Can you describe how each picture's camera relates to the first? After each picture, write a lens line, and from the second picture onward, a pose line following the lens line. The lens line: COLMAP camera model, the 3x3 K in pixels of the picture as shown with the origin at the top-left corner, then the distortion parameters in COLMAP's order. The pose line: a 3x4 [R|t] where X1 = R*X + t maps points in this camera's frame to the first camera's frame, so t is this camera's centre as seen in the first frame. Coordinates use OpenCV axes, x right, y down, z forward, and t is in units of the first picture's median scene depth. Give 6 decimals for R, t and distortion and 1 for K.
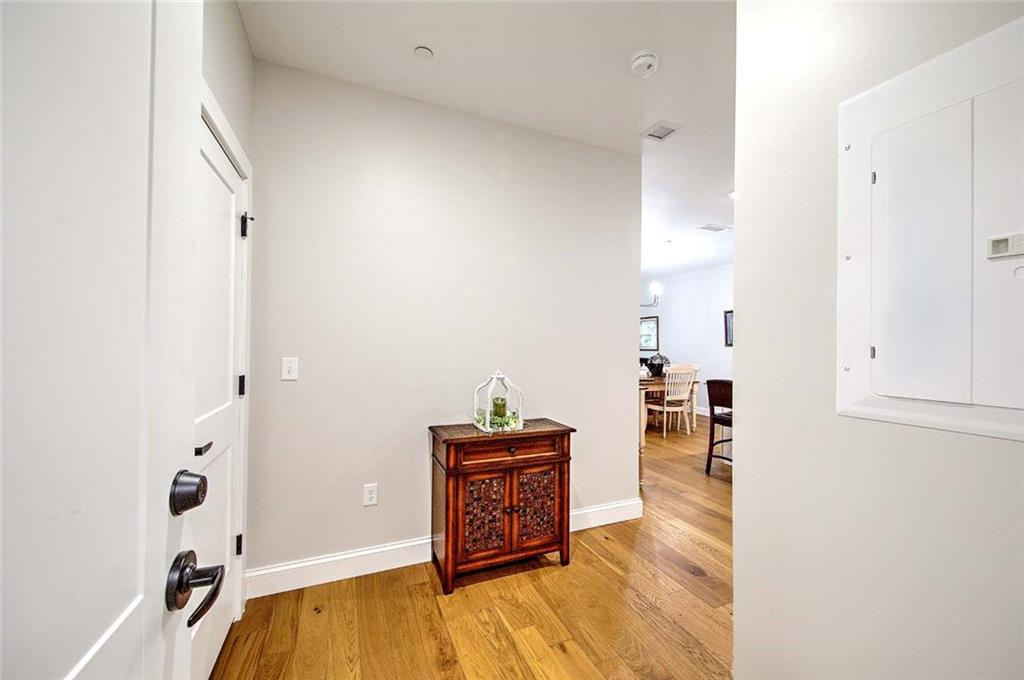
lens RADIAL K [[398.7, 0, 512.0], [0, 398.7, 340.0], [0, 0, 1]] dist [0.000641, 0.000064]
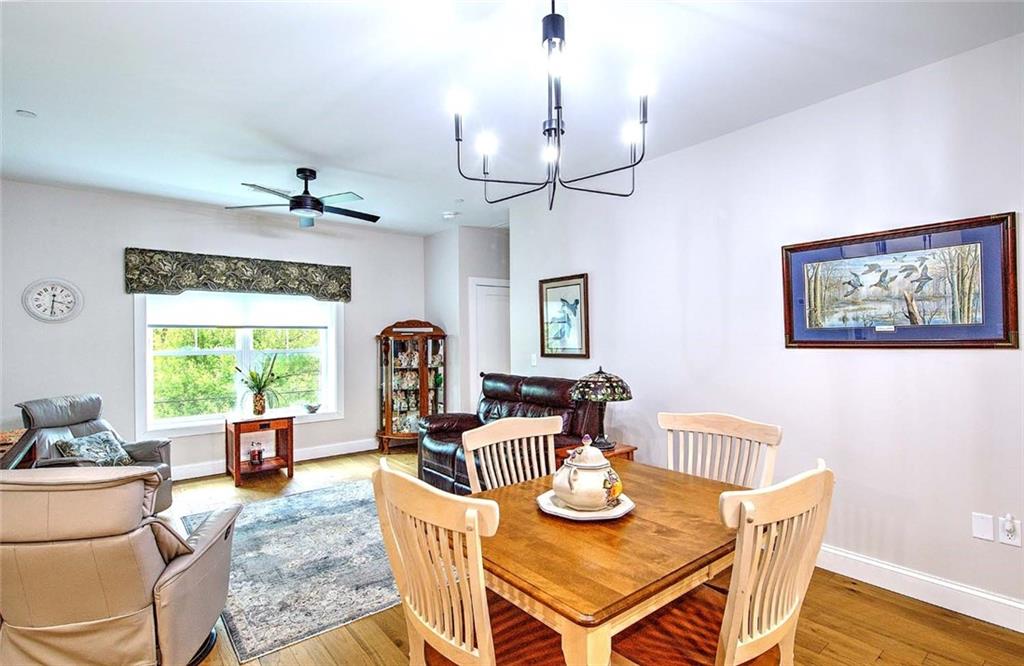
lens RADIAL K [[492.2, 0, 512.0], [0, 492.2, 333.0], [0, 0, 1]] dist [0.007082, 0.000256]
pose [[0.960738, -0.013371, 0.277134, 0.185489], [0.013314, 0.999909, 0.002090, -0.001601], [-0.277137, 0.001682, 0.960829, 0.652940]]
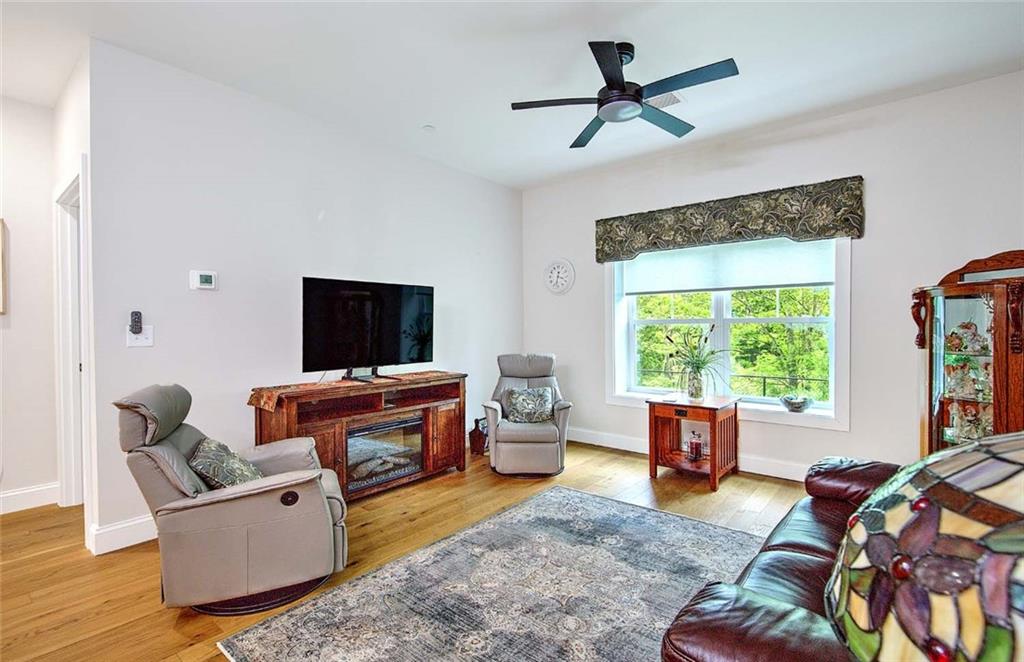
lens RADIAL K [[464.4, 0, 514.3], [0, 464.4, 334.7], [0, 0, 1]] dist [0.003720, 0.000248]
pose [[0.465674, 0.004558, -0.884945, 0.403924], [0.020012, 0.999677, 0.015680, 0.027819], [0.884730, -0.025011, 0.465432, 1.011730]]
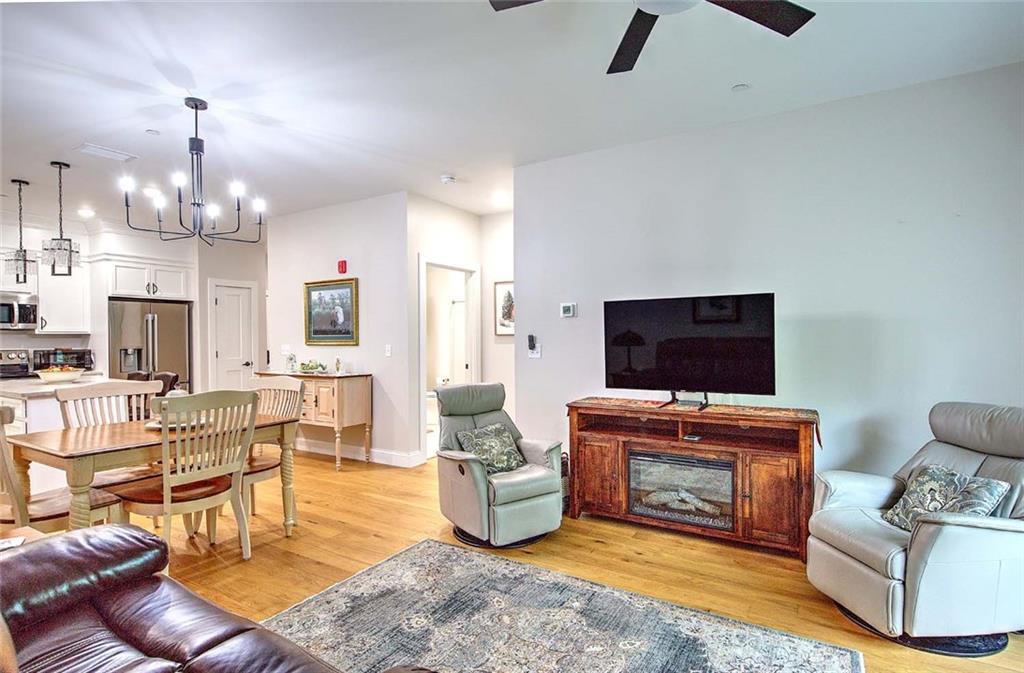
lens RADIAL K [[512.8, 0, 517.9], [0, 512.8, 335.4], [0, 0, 1]] dist [0.000940, -0.000329]
pose [[-0.807826, -0.004976, -0.589400, 0.315857], [0.007115, 0.999809, -0.018193, 0.020904], [0.589378, -0.018890, -0.807636, 1.407172]]
